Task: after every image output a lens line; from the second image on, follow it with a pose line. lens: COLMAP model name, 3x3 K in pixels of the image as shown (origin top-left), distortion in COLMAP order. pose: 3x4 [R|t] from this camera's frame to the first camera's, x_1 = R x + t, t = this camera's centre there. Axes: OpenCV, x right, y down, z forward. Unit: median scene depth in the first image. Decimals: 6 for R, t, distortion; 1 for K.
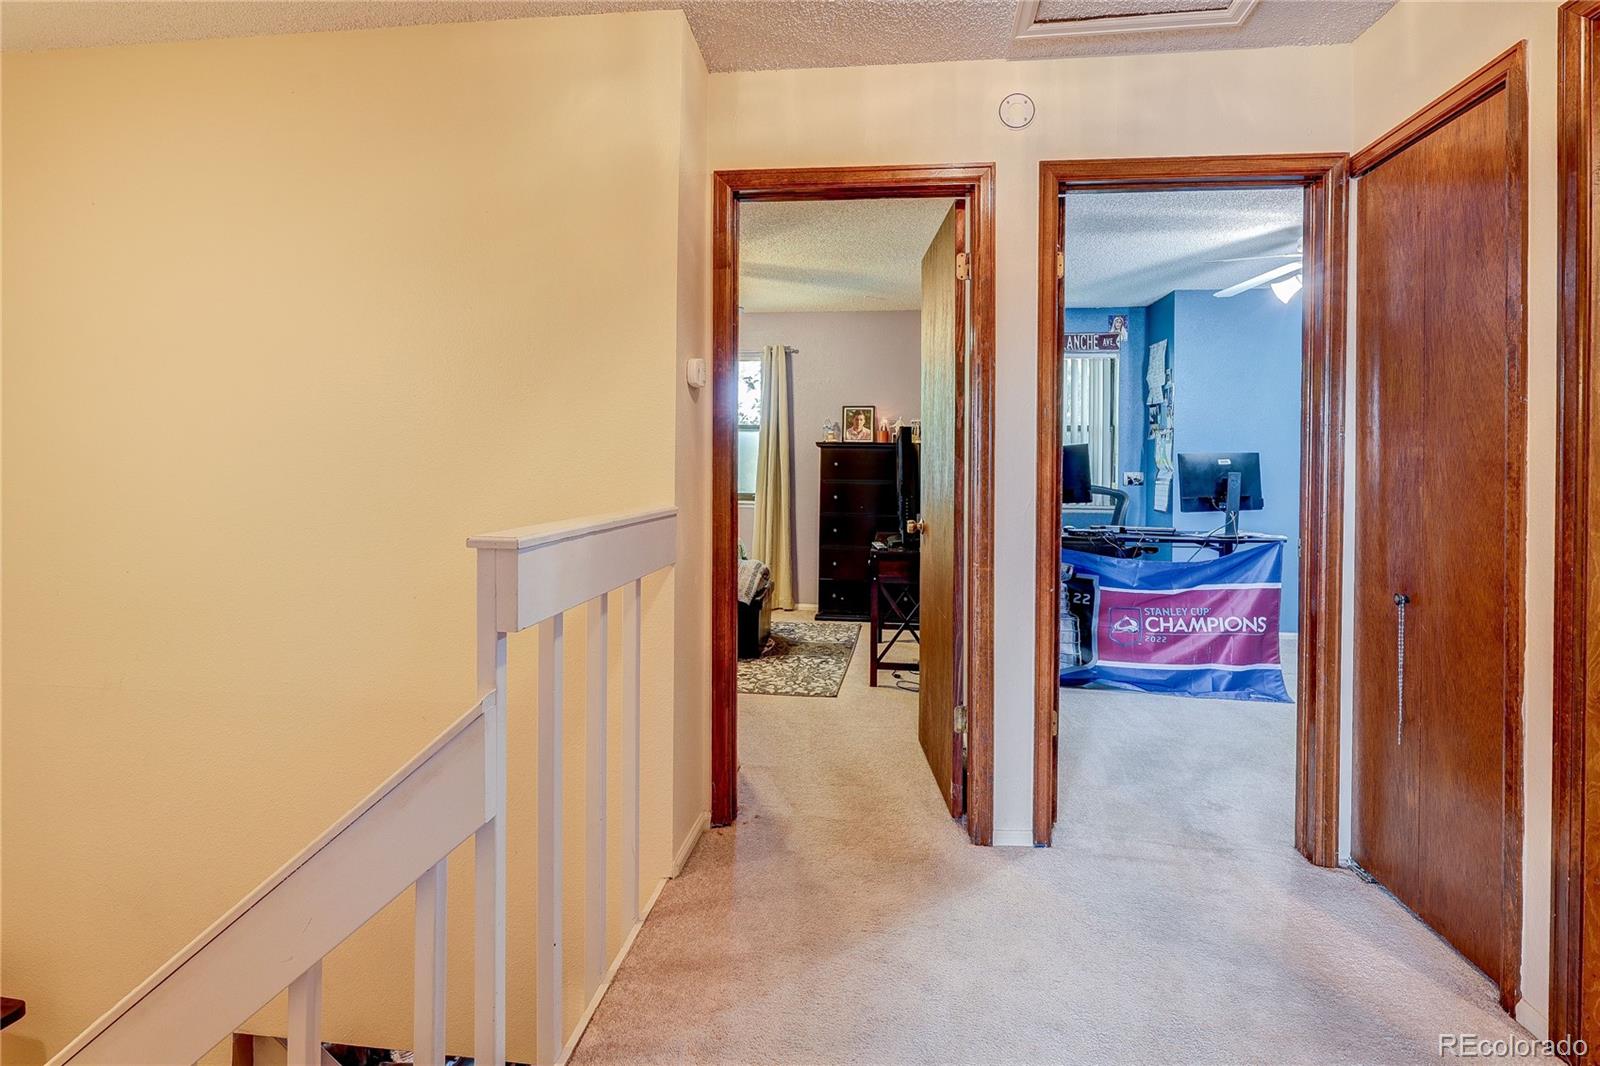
lens RADIAL K [[773.7, 0, 798.5], [0, 773.7, 479.0], [0, 0, 1]] dist [-0.001006, -0.000290]
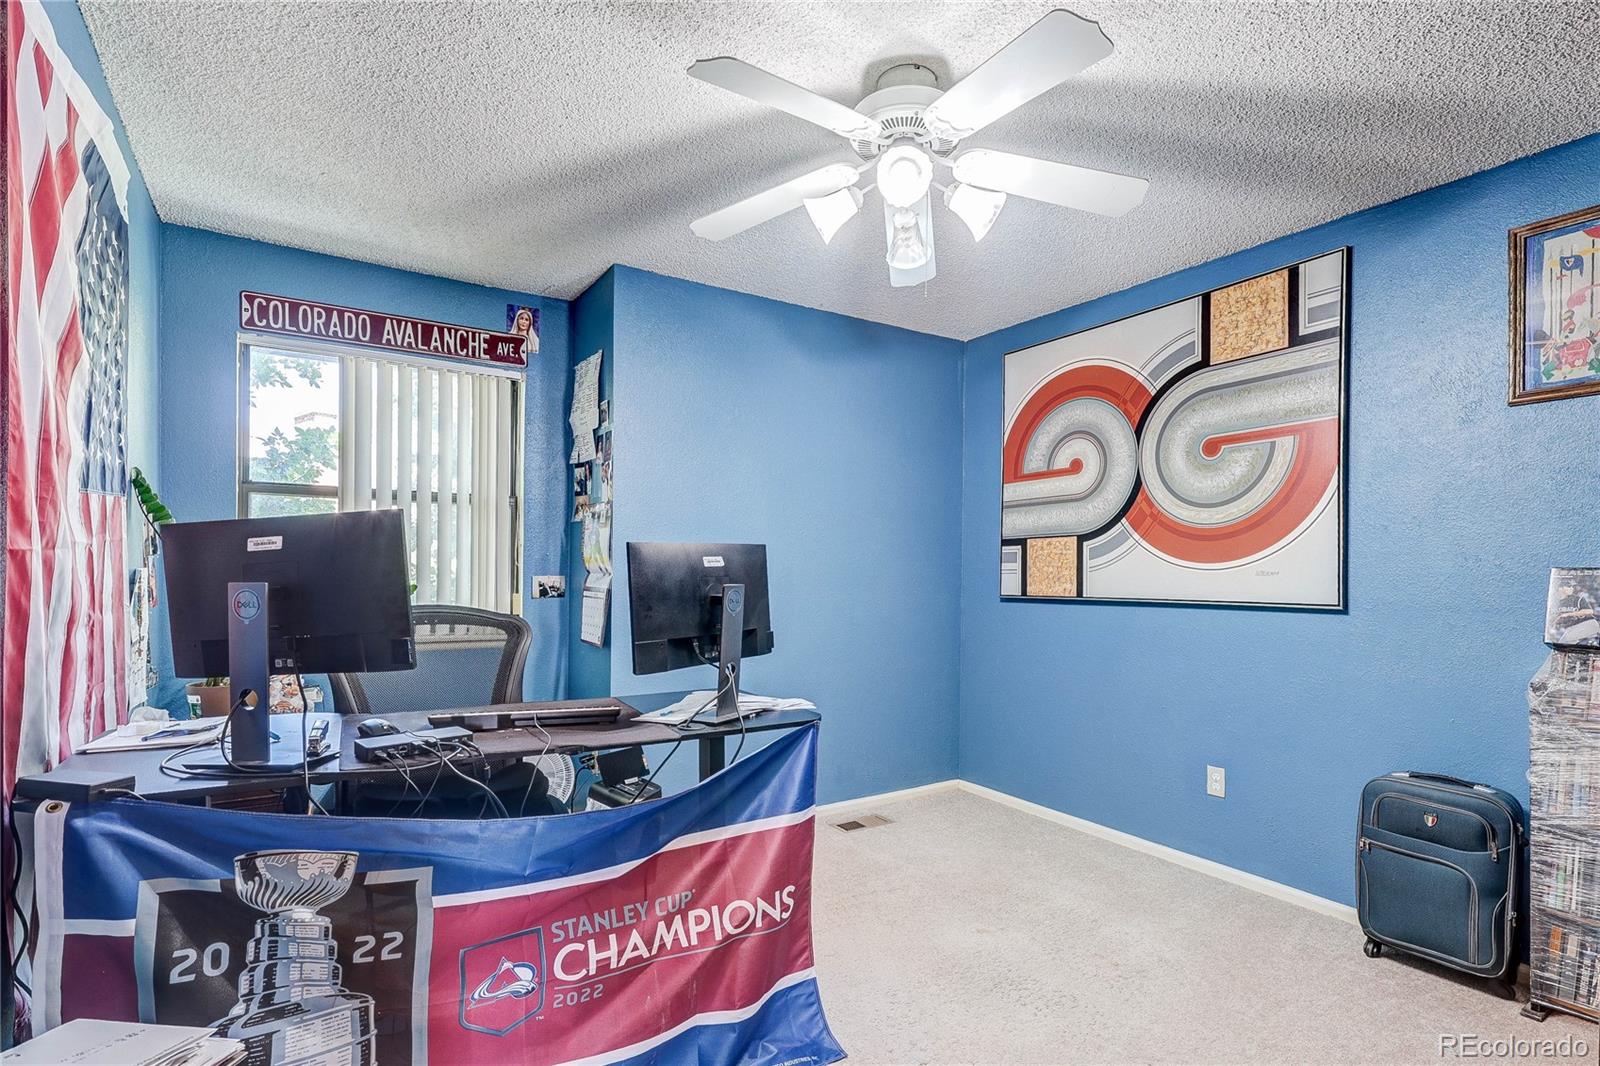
lens RADIAL K [[774.5, 0, 798.4], [0, 774.5, 576.7], [0, 0, 1]] dist [-0.001271, -0.000120]
pose [[0.767296, -0.001680, 0.641291, 0.283796], [-0.000550, 0.999994, 0.003278, -0.014440], [-0.641293, -0.002868, 0.767291, 0.601041]]
